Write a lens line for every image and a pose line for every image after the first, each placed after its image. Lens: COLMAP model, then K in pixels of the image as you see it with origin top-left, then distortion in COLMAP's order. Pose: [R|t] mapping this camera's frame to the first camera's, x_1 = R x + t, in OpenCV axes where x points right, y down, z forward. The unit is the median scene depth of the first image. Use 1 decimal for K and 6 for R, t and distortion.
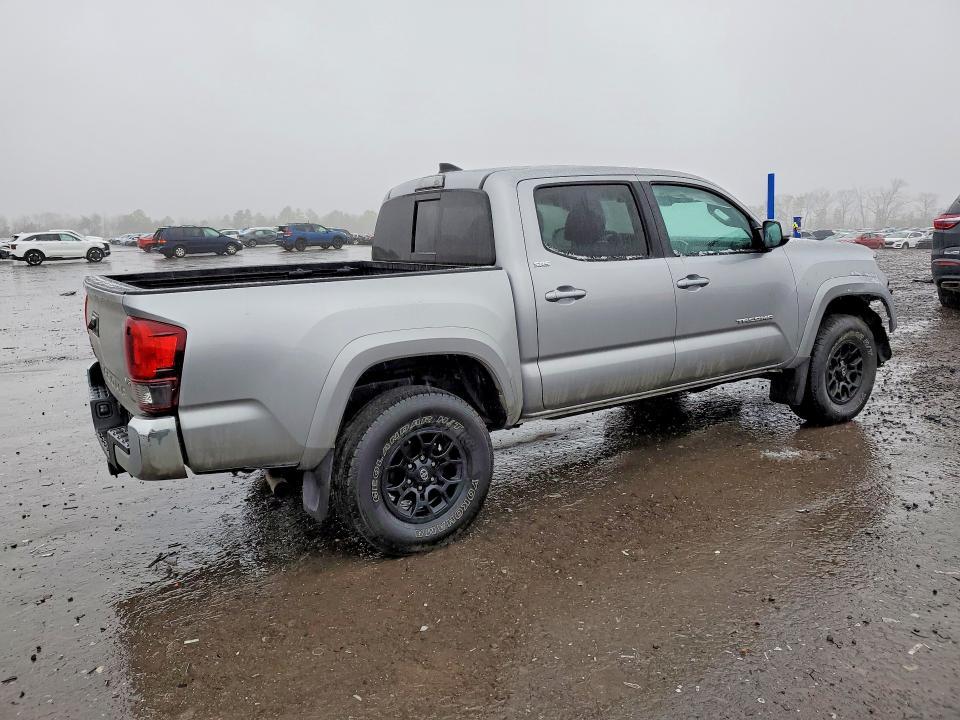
lens RADIAL K [[712.2, 0, 480.0], [0, 712.2, 360.0], [0, 0, 1]] dist [0.040940, -0.001175]
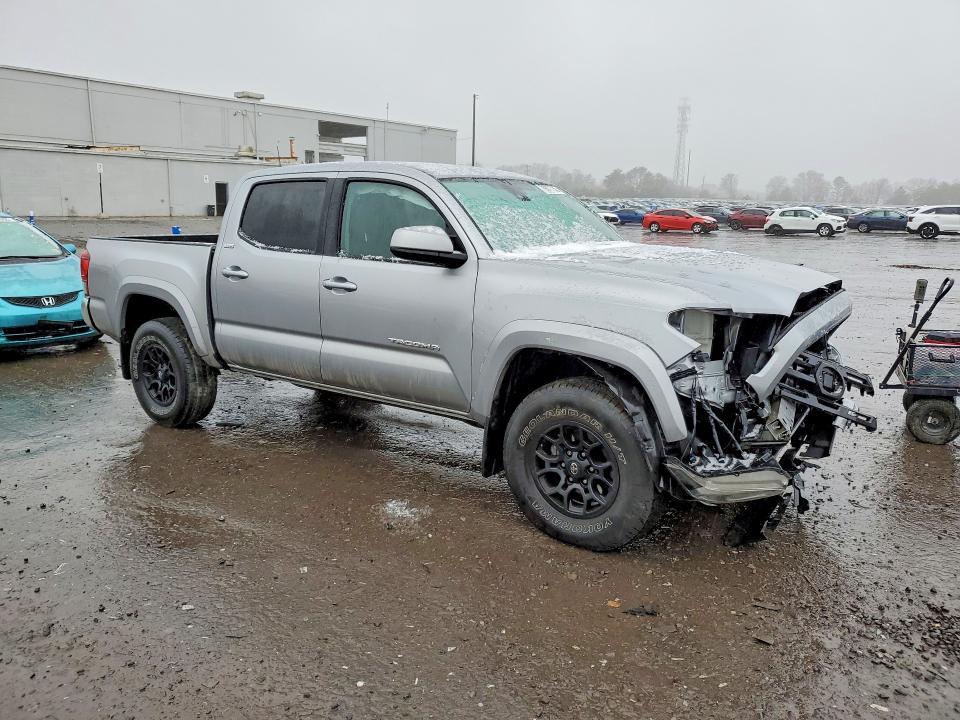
lens RADIAL K [[712.2, 0, 480.0], [0, 712.2, 360.0], [0, 0, 1]] dist [0.040940, -0.001175]
pose [[0.397379, 0.230075, -0.888344, 1.239045], [-0.196566, 0.966931, 0.162500, -0.202389], [0.896355, 0.110045, 0.429463, 0.765376]]
